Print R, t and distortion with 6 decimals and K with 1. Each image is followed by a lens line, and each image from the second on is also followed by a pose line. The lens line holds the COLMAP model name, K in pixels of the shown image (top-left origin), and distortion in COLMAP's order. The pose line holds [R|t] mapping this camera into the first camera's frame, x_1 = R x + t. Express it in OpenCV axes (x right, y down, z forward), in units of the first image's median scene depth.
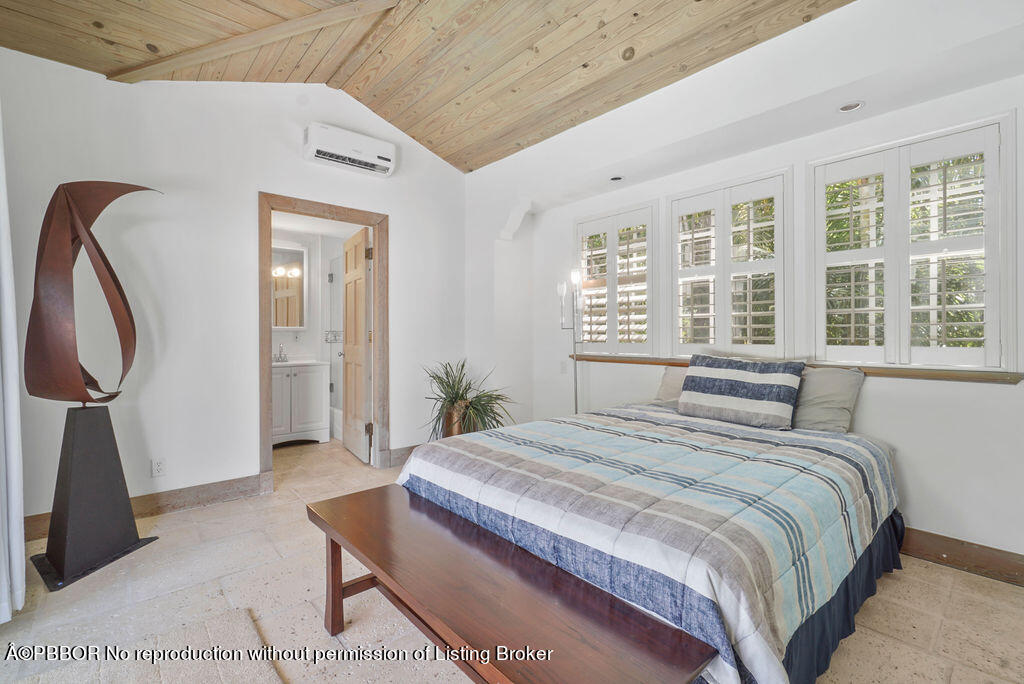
lens RADIAL K [[451.8, 0, 509.9], [0, 451.8, 336.3], [0, 0, 1]] dist [-0.000731, -0.004062]
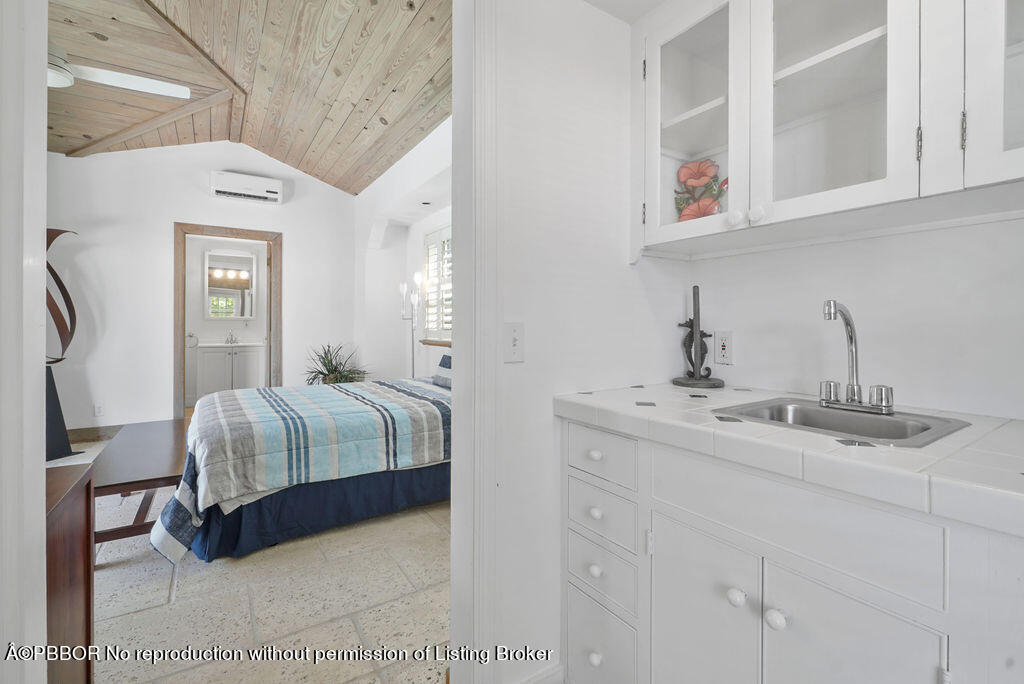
lens RADIAL K [[451.8, 0, 507.6], [0, 451.8, 324.9], [0, 0, 1]] dist [-0.000731, -0.004062]
pose [[0.990134, 0.005922, -0.139998, 0.688322], [-0.006414, 0.999975, -0.003063, 0.002055], [0.139977, 0.003931, 0.990147, -0.262717]]
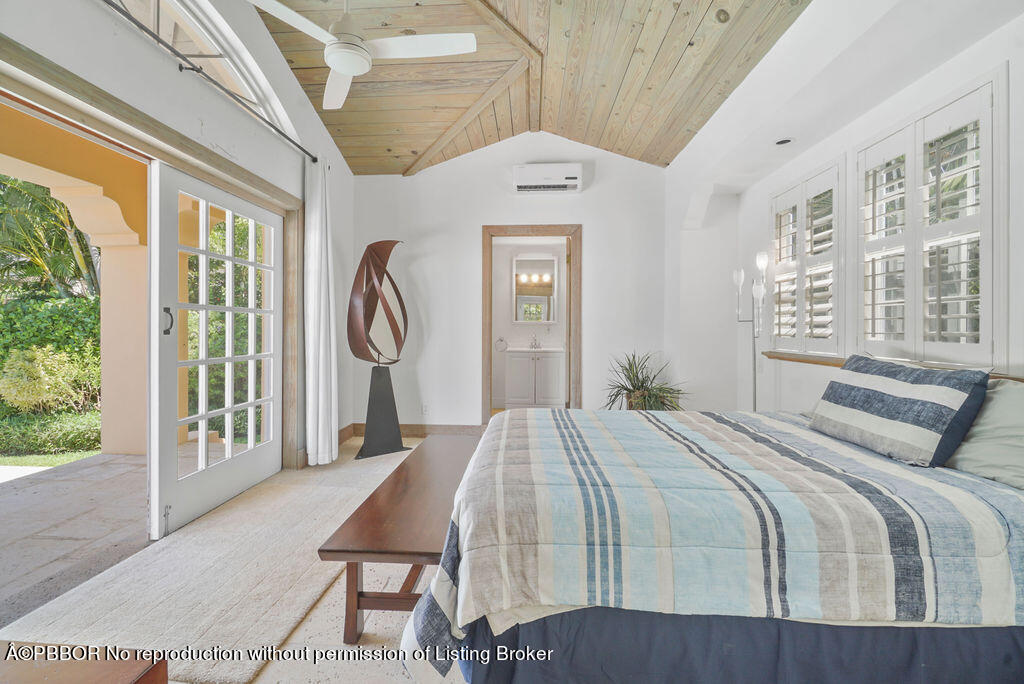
lens RADIAL K [[451.8, 0, 501.7], [0, 451.8, 328.6], [0, 0, 1]] dist [-0.000731, -0.004062]
pose [[0.709508, 0.004842, -0.704680, 0.481975], [-0.008007, 0.999967, -0.001191, 0.002482], [0.704652, 0.006487, 0.709524, 0.044027]]
